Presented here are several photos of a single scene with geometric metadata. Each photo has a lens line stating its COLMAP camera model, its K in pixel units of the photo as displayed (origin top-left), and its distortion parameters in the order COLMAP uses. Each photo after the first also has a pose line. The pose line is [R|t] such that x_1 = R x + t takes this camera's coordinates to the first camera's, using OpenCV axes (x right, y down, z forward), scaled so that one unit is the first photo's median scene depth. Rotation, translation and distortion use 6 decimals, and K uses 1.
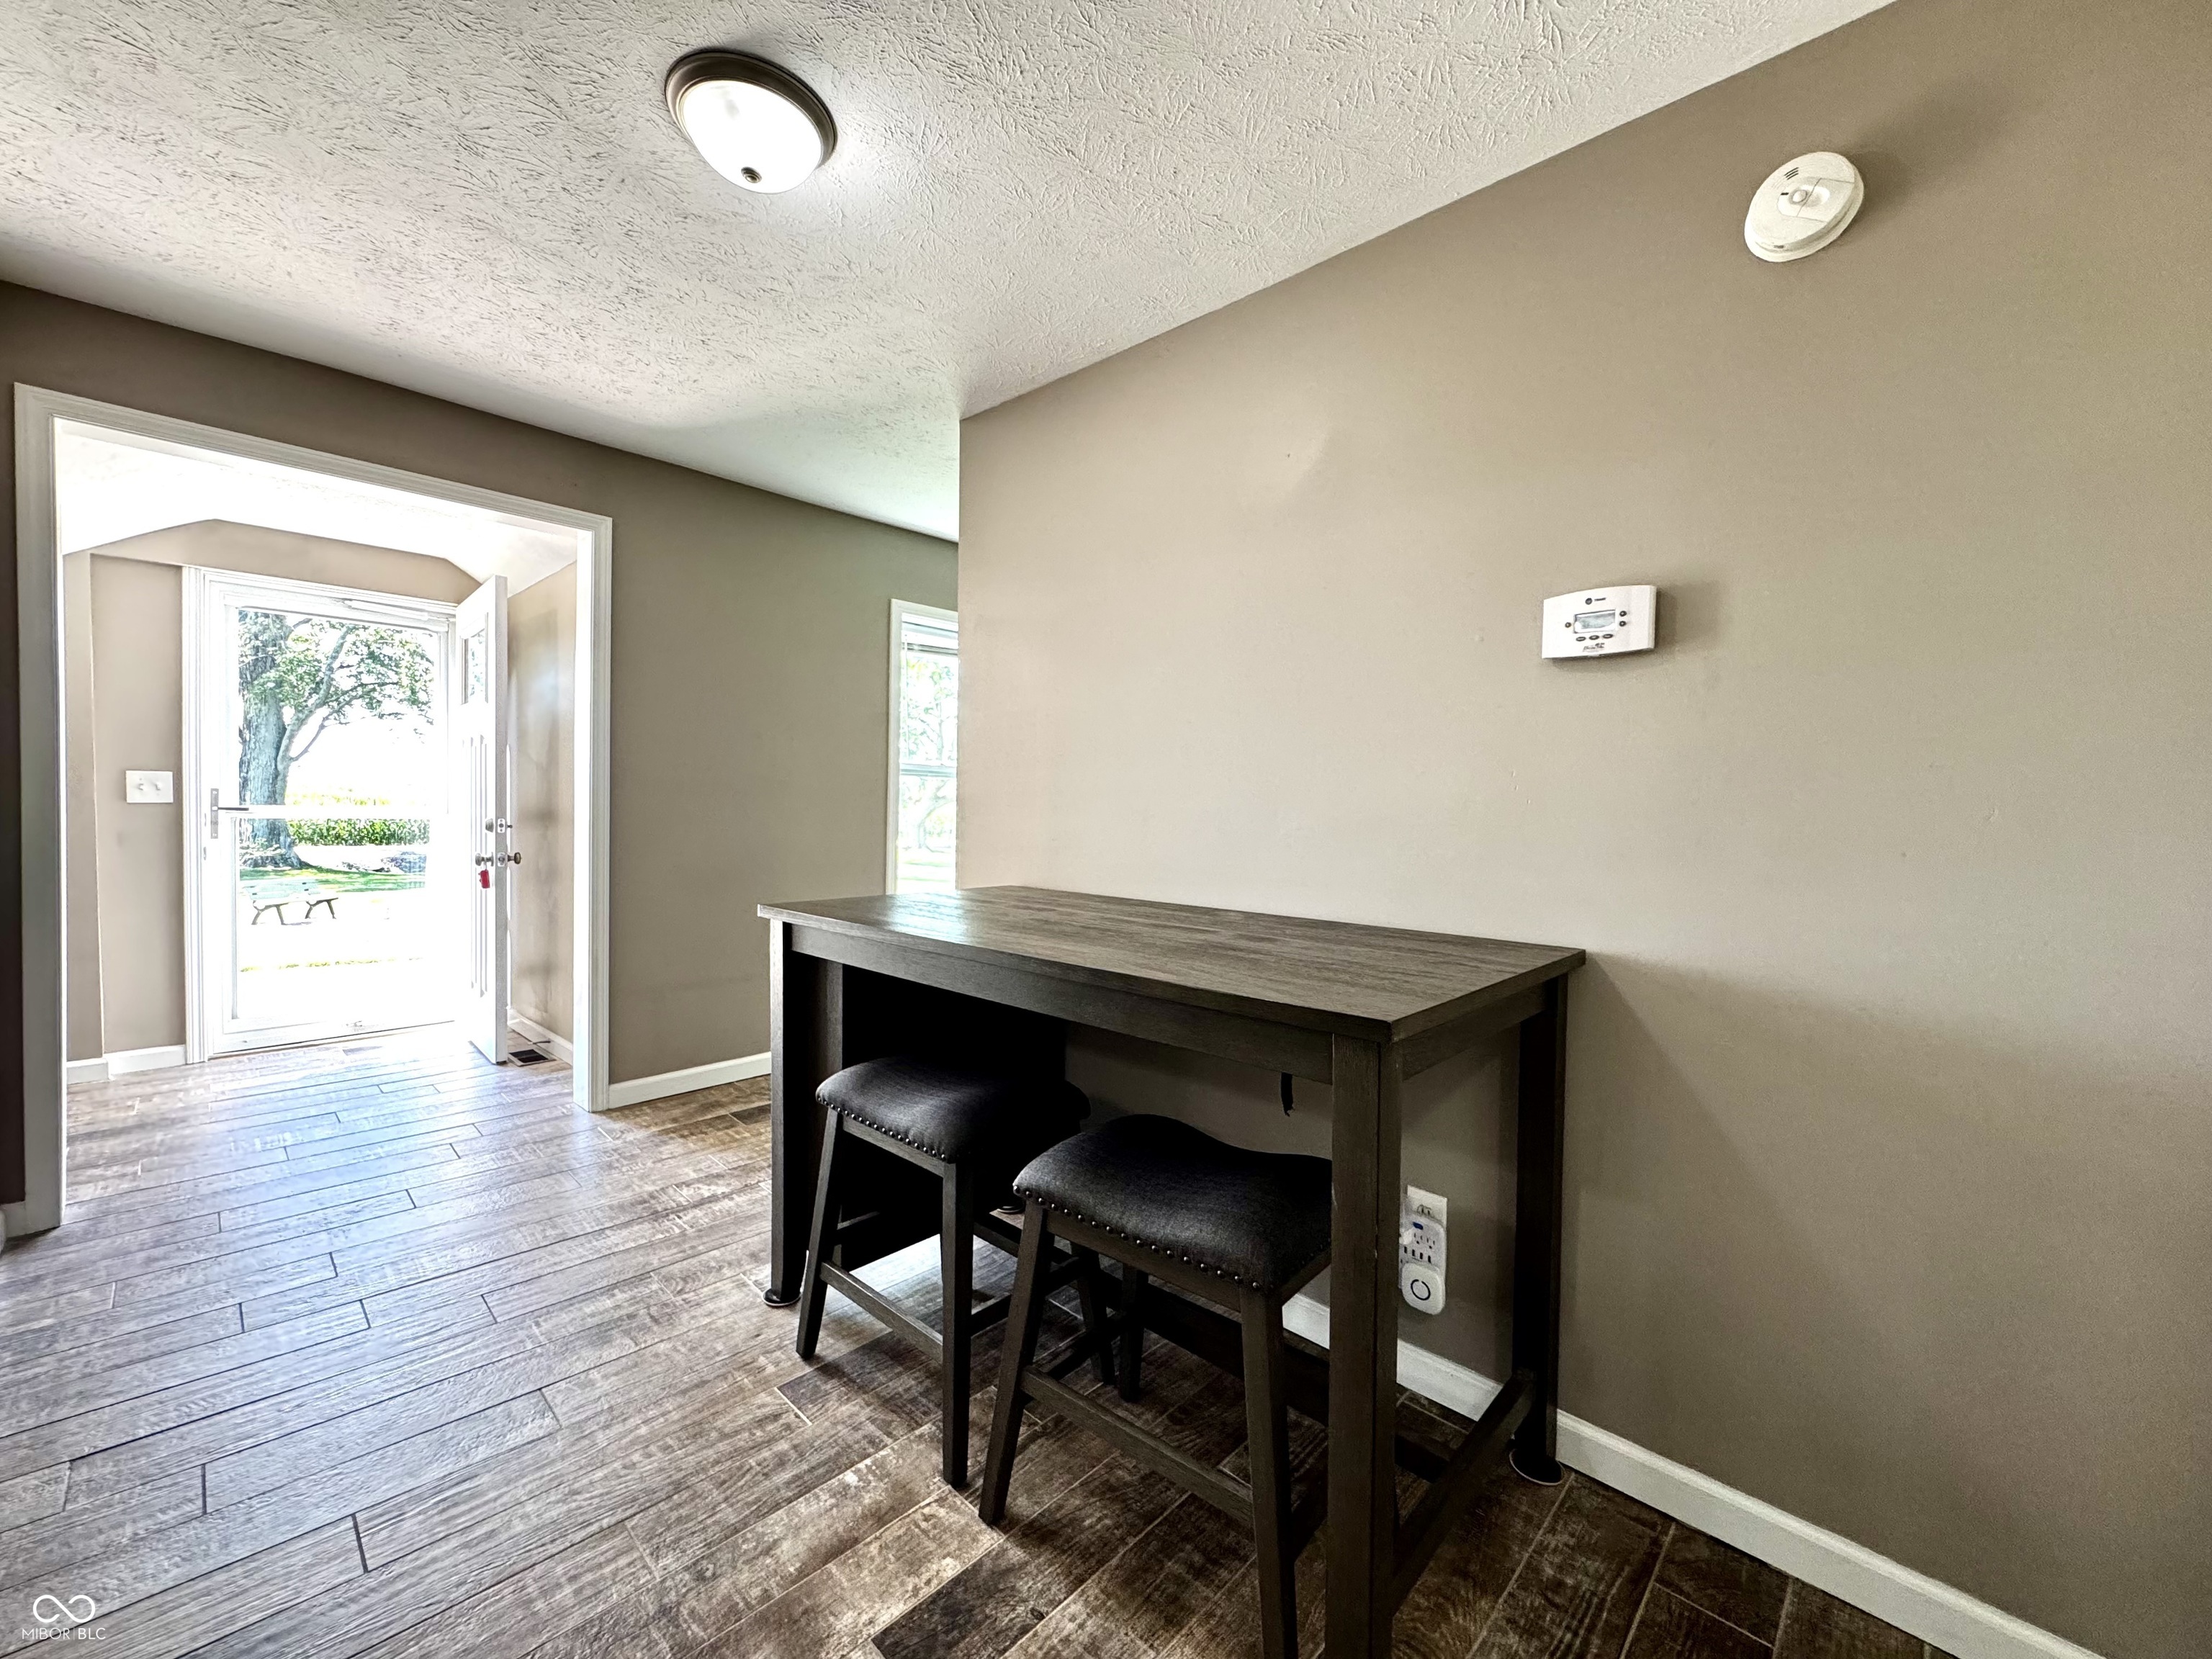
lens RADIAL K [[882.7, 0, 1098.0], [0, 882.7, 825.5], [0, 0, 1]] dist [-0.003770, 0.001096]
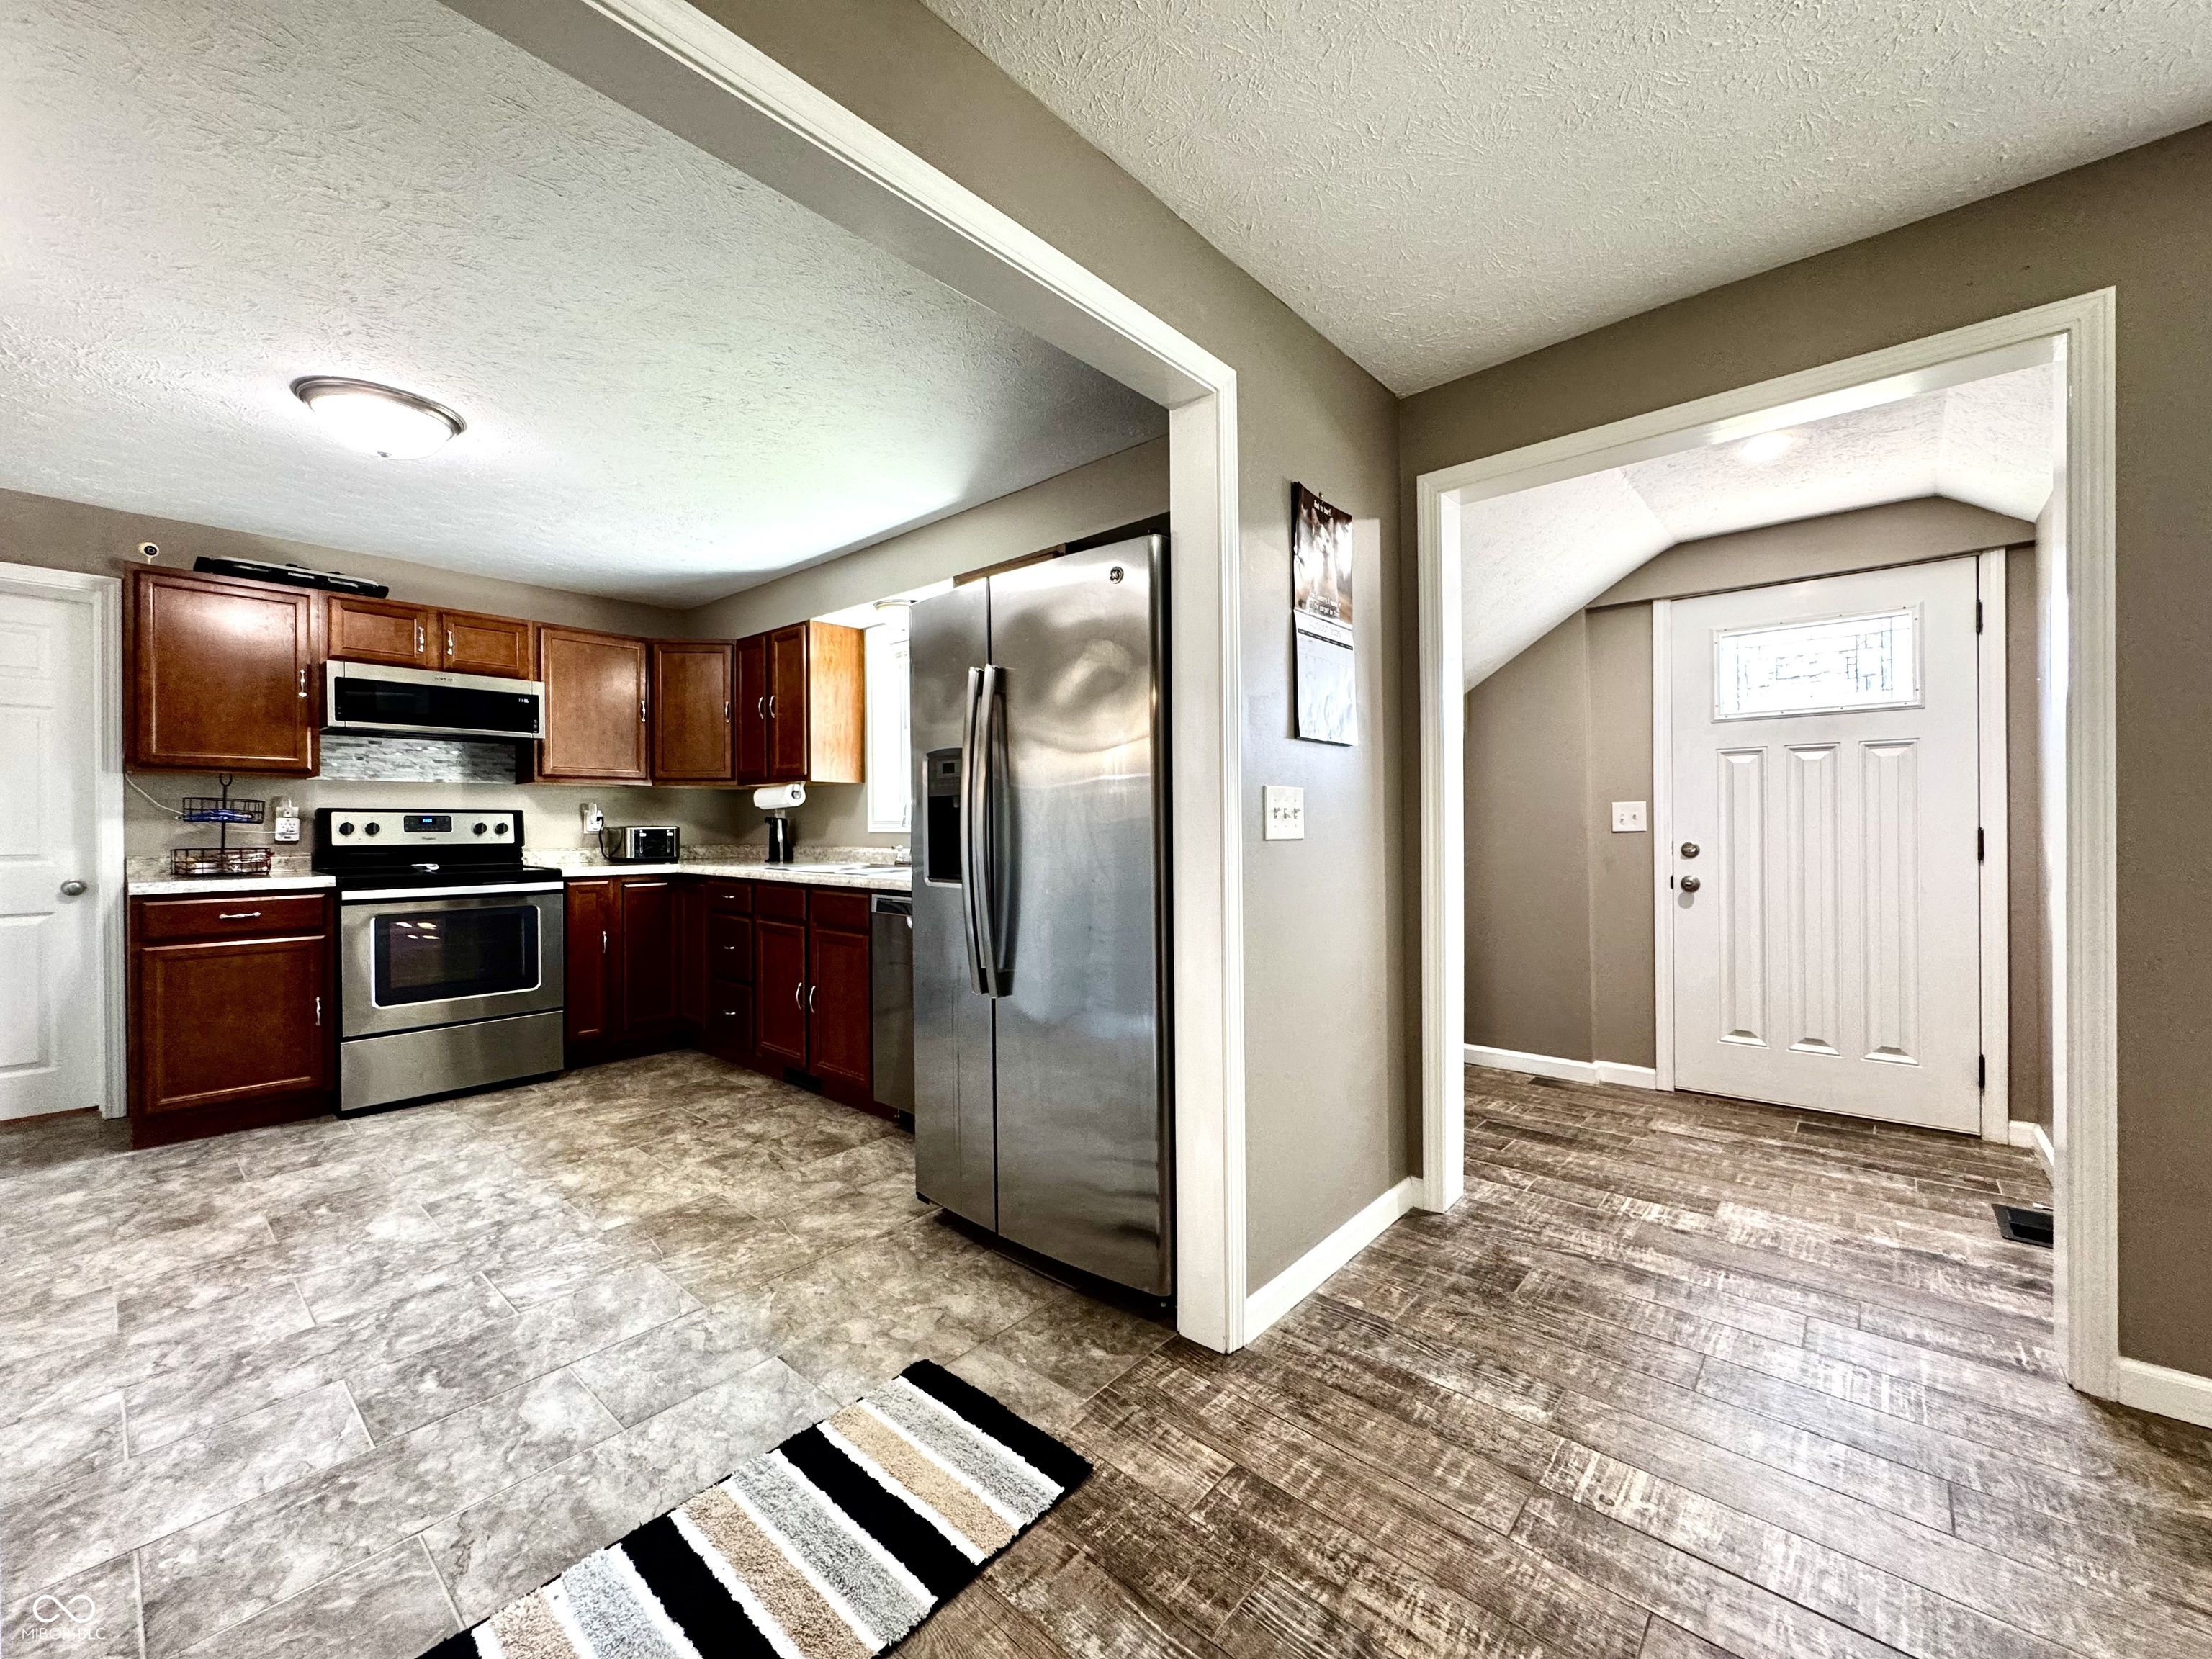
lens RADIAL K [[882.7, 0, 1103.4], [0, 882.7, 827.3], [0, 0, 1]] dist [-0.003770, 0.001096]
pose [[0.048922, -0.020618, -0.998590, -0.083396], [-0.007919, 0.999747, -0.021030, -0.009294], [0.998771, 0.008937, 0.048746, 0.576179]]
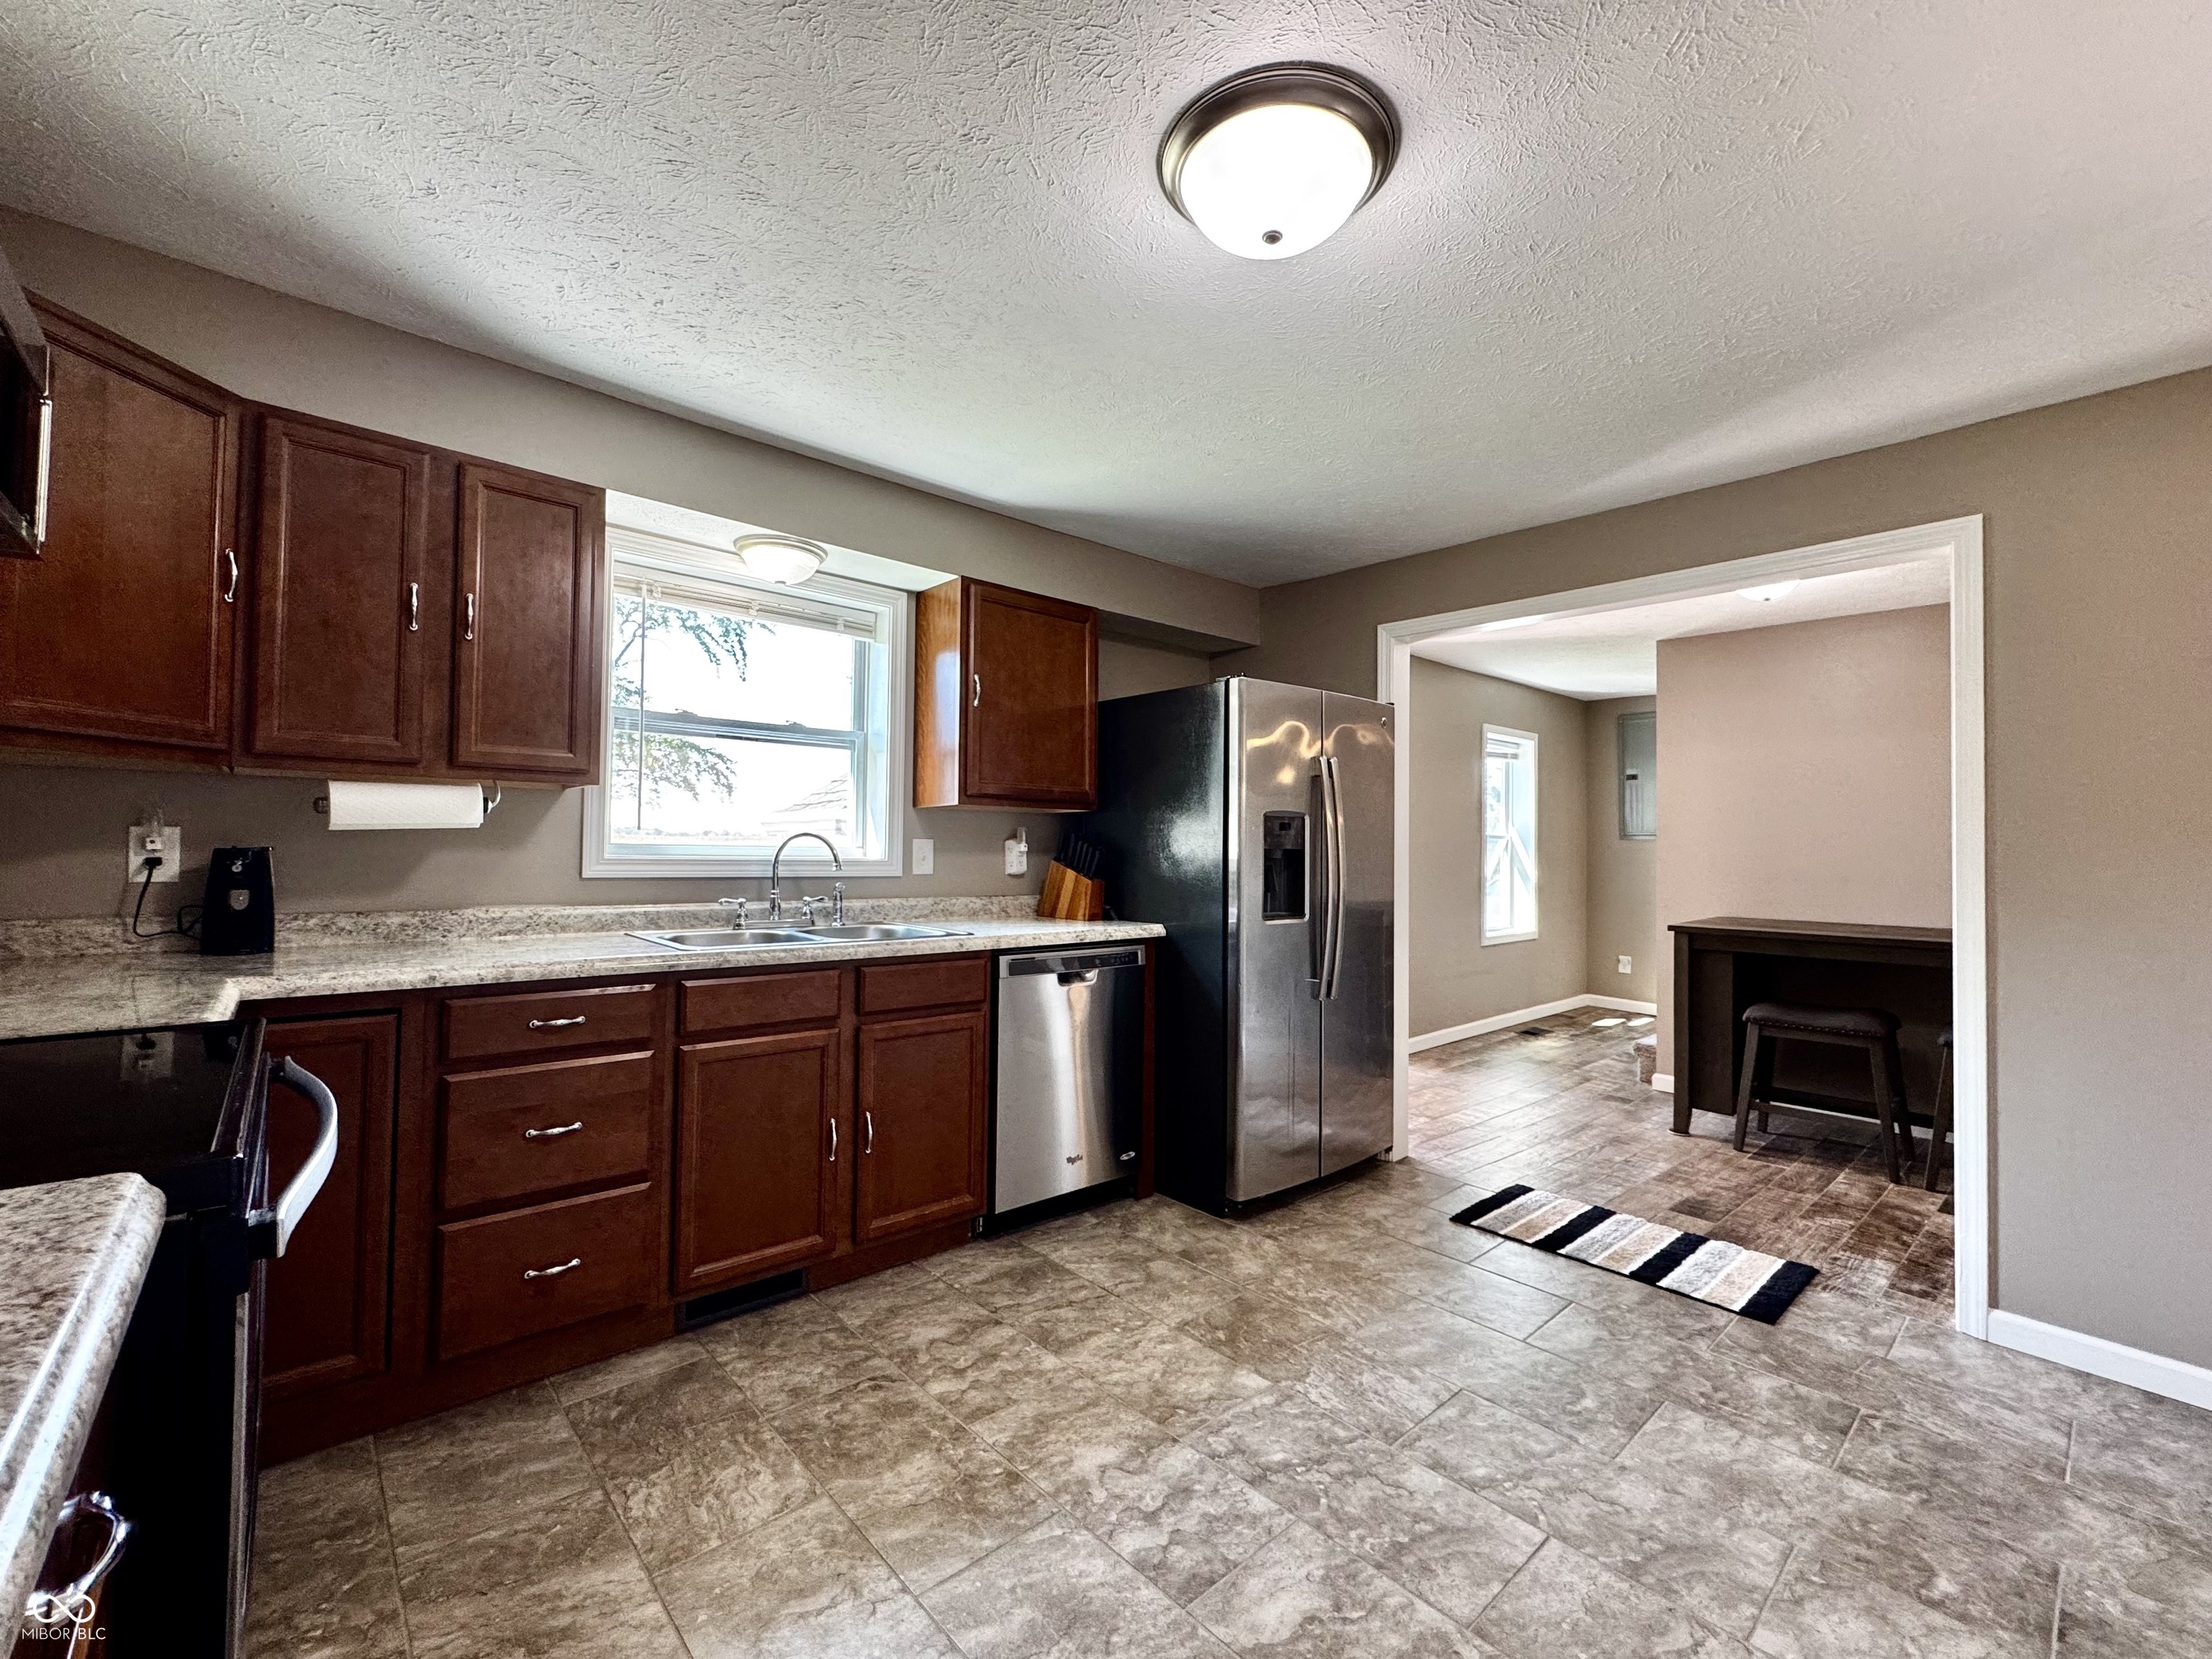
lens RADIAL K [[923.9, 0, 1109.9], [0, 923.9, 834.6], [0, 0, 1]] dist [-0.001643, -0.000508]
pose [[0.997173, -0.011320, -0.074282, -1.442183], [0.008693, 0.999329, -0.035588, -0.046642], [0.074635, 0.034842, 0.996602, -1.104074]]
